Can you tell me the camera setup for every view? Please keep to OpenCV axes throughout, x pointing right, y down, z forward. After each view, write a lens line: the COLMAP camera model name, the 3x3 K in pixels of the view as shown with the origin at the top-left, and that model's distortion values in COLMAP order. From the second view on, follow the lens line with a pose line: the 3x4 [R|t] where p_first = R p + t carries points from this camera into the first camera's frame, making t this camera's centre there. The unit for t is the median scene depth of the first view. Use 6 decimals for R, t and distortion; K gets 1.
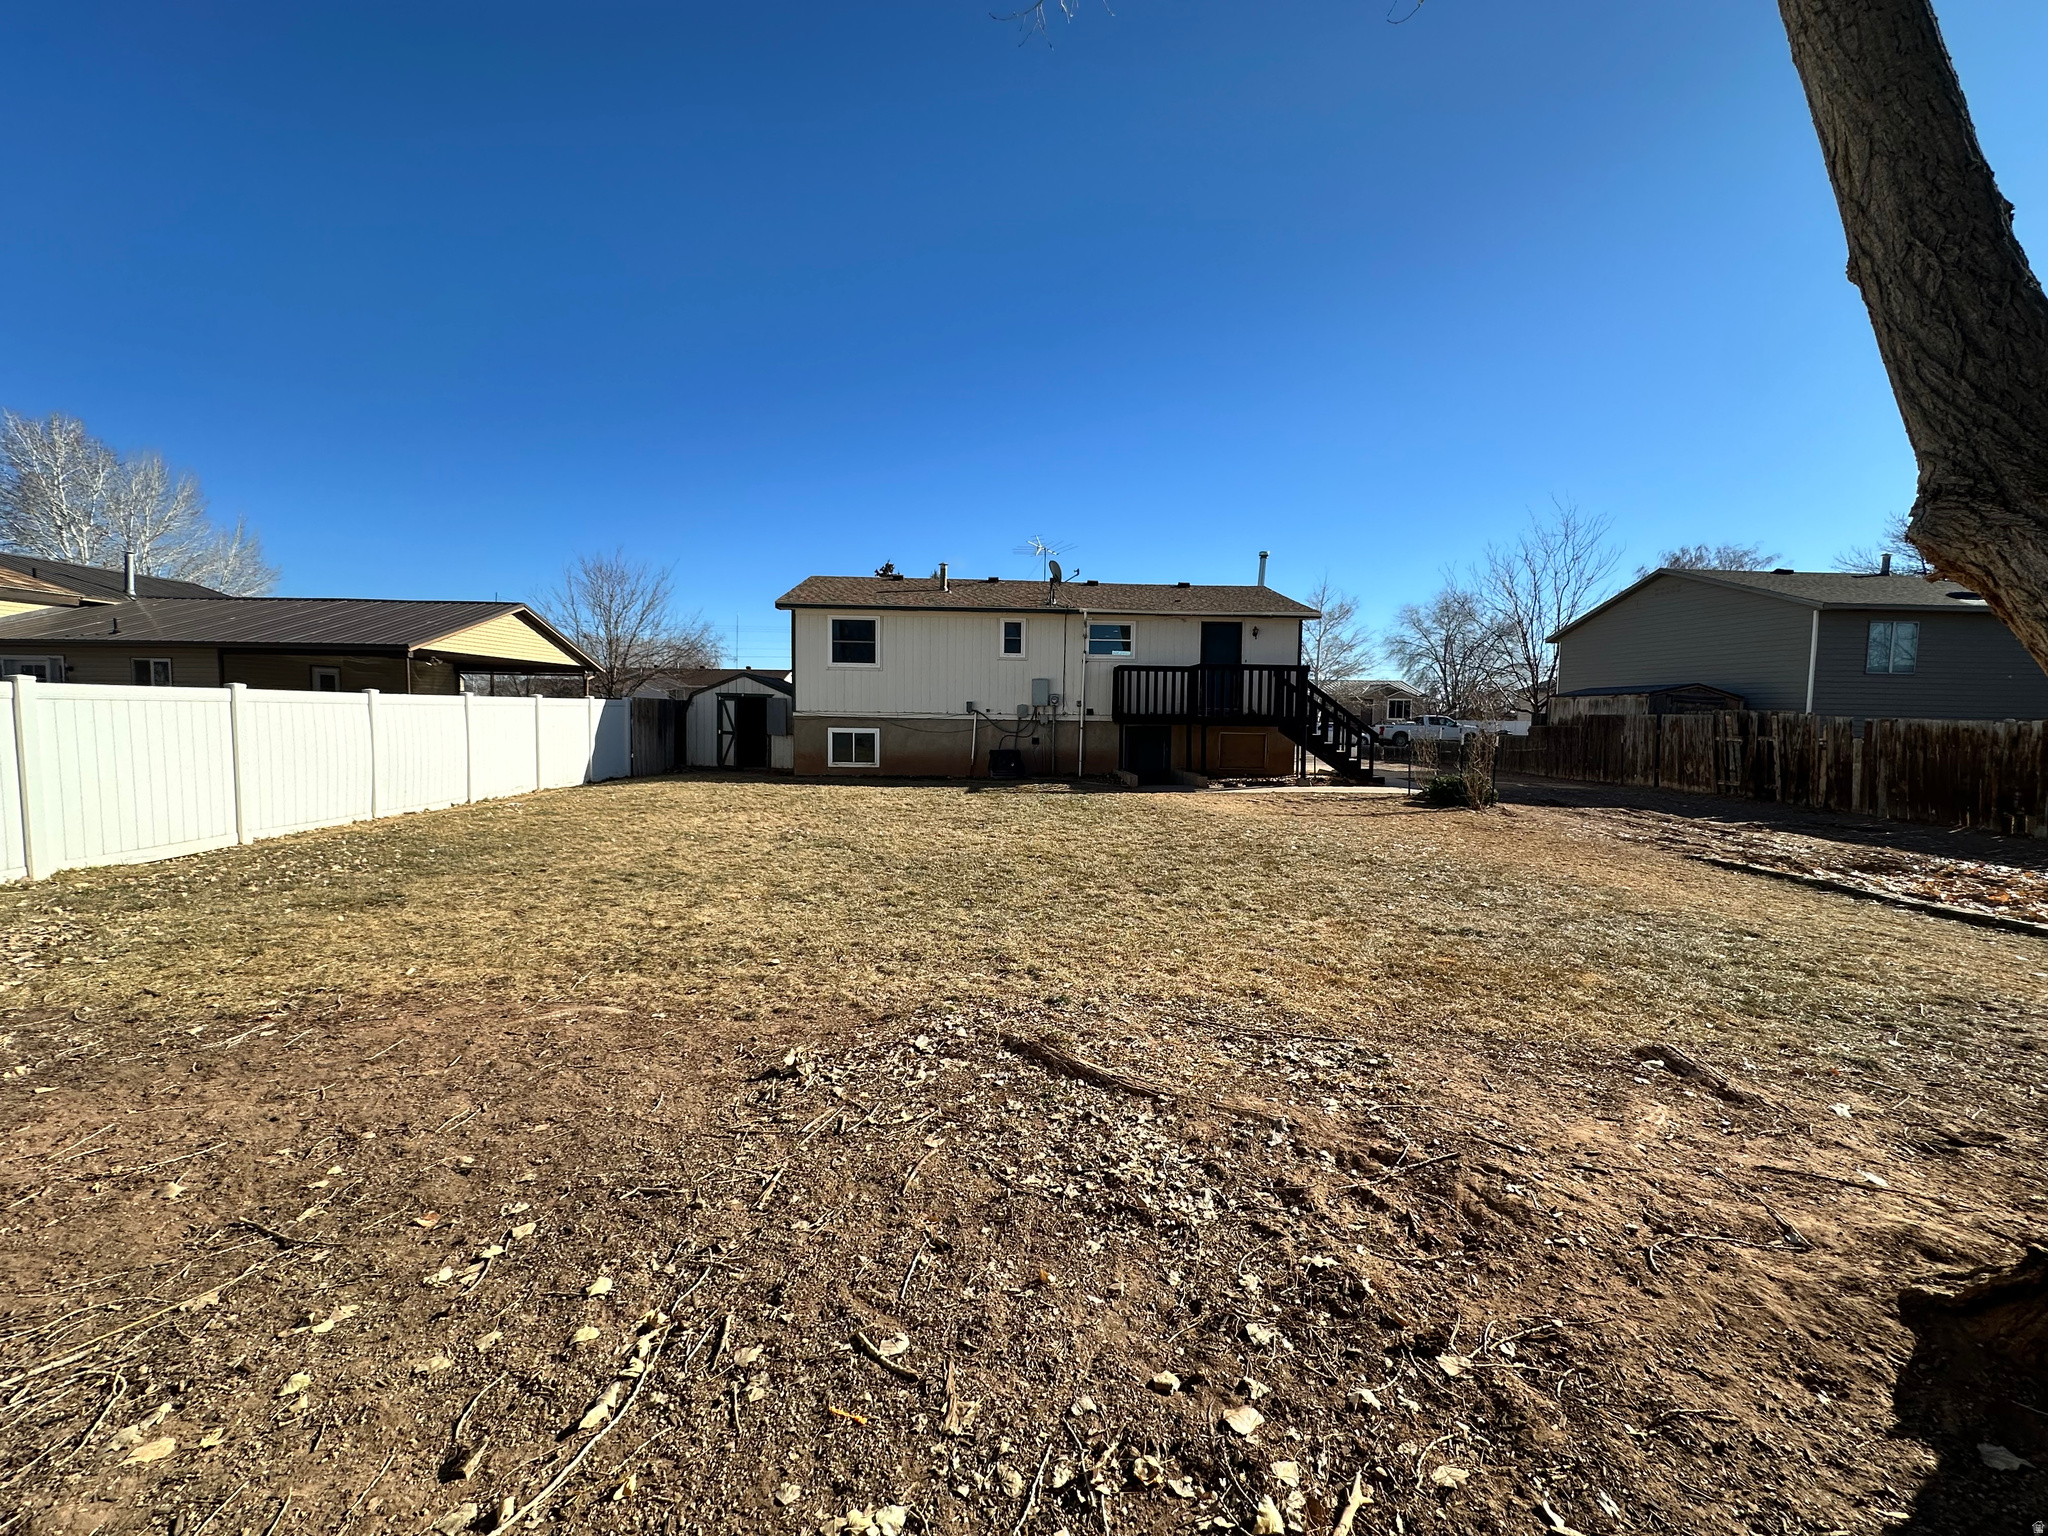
lens RADIAL K [[820.1, 0, 1035.4], [0, 820.1, 758.7], [0, 0, 1]] dist [-0.003696, 0.000767]
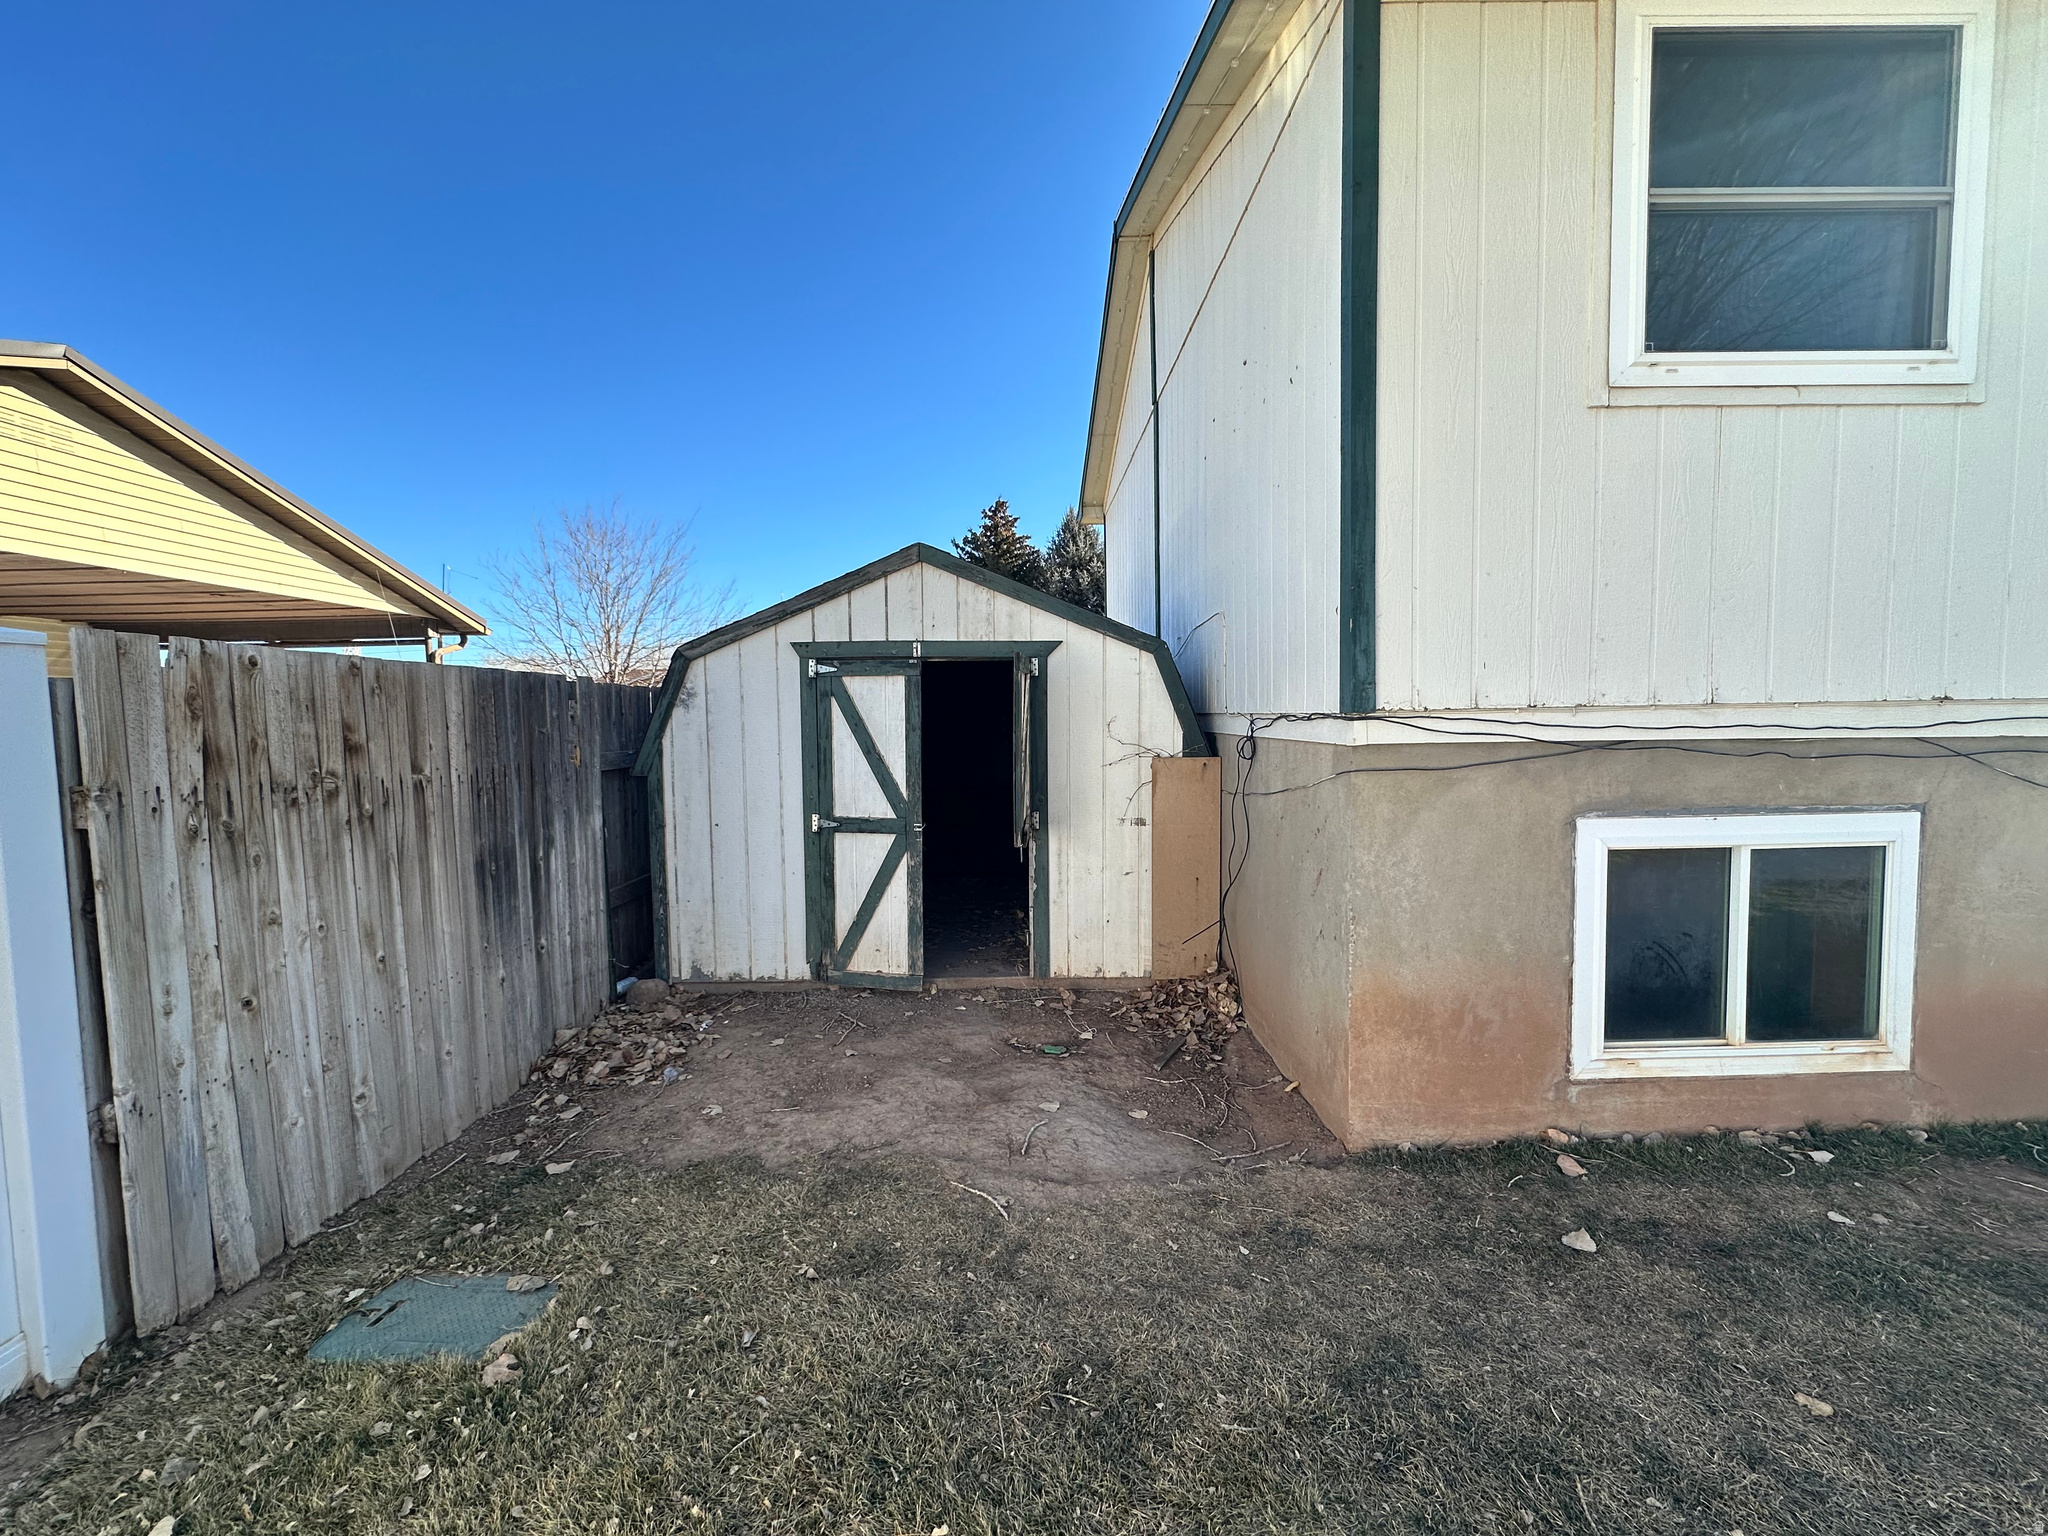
lens RADIAL K [[820.1, 0, 1029.6], [0, 820.1, 769.2], [0, 0, 1]] dist [-0.003696, 0.000767]
pose [[0.998391, -0.029407, -0.048491, -0.323398], [0.029849, 0.999519, 0.008423, -0.047568], [0.048220, -0.009857, 0.998788, 0.797448]]
